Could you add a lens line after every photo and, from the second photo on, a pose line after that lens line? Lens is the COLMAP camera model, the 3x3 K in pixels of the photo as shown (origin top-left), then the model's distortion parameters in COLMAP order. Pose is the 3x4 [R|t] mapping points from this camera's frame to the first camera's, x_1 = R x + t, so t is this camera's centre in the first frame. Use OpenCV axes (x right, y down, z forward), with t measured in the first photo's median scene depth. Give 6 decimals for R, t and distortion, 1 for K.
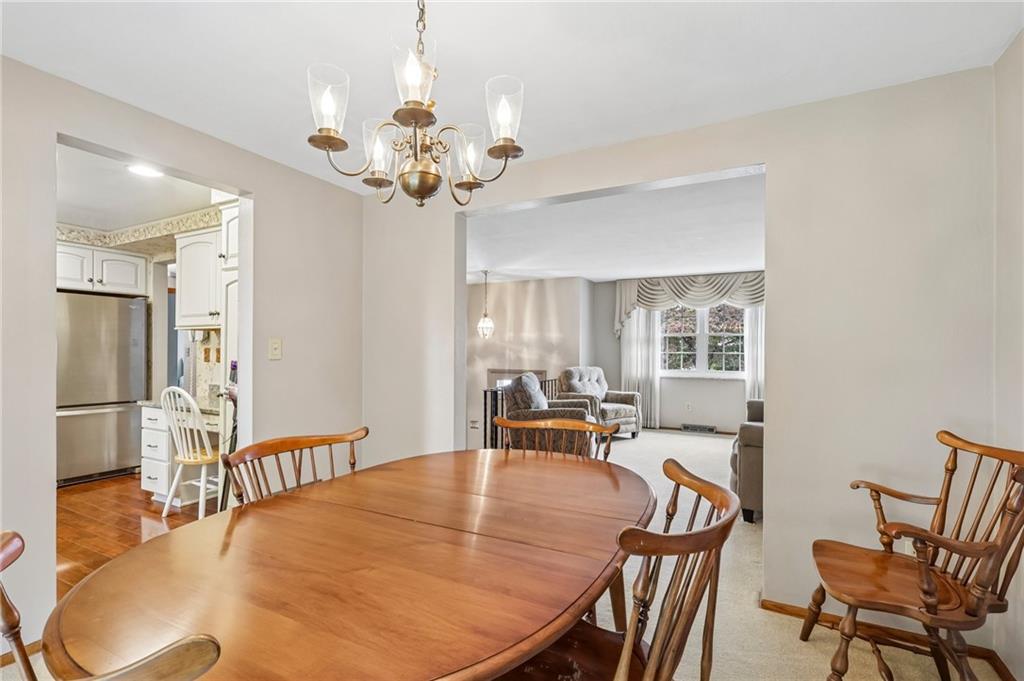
lens RADIAL K [[474.9, 0, 510.2], [0, 474.9, 345.0], [0, 0, 1]] dist [-0.002598, 0.000200]
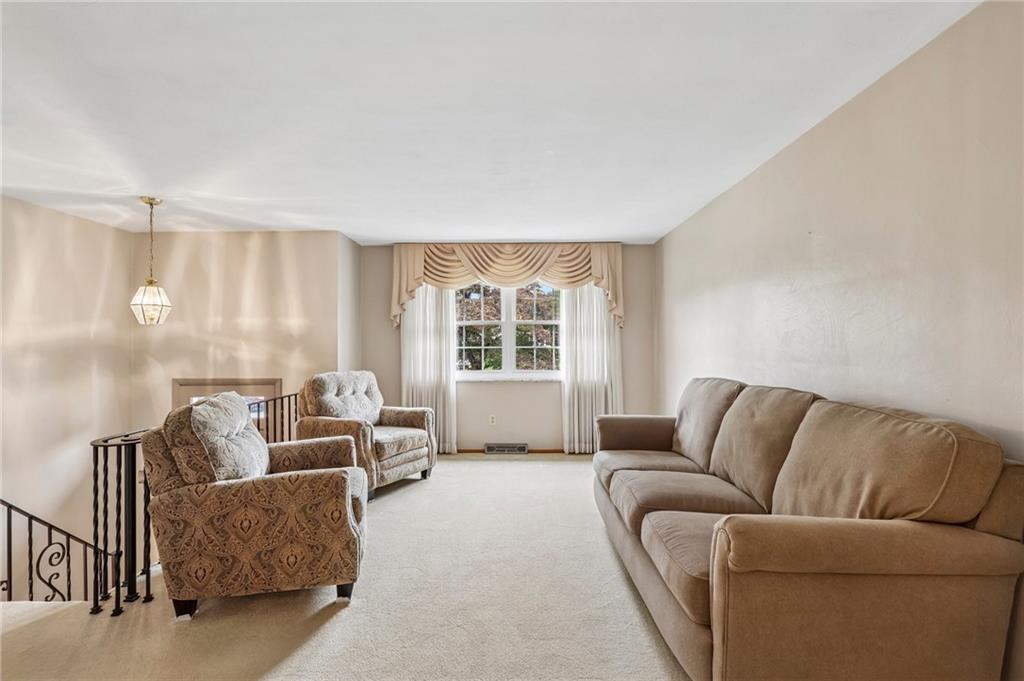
lens RADIAL K [[474.9, 0, 510.2], [0, 474.9, 345.0], [0, 0, 1]] dist [-0.002598, 0.000200]
pose [[0.886055, -0.009960, 0.463474, 0.056816], [0.004156, 0.999900, 0.013543, 0.002773], [-0.463562, -0.010074, 0.886007, 0.332649]]
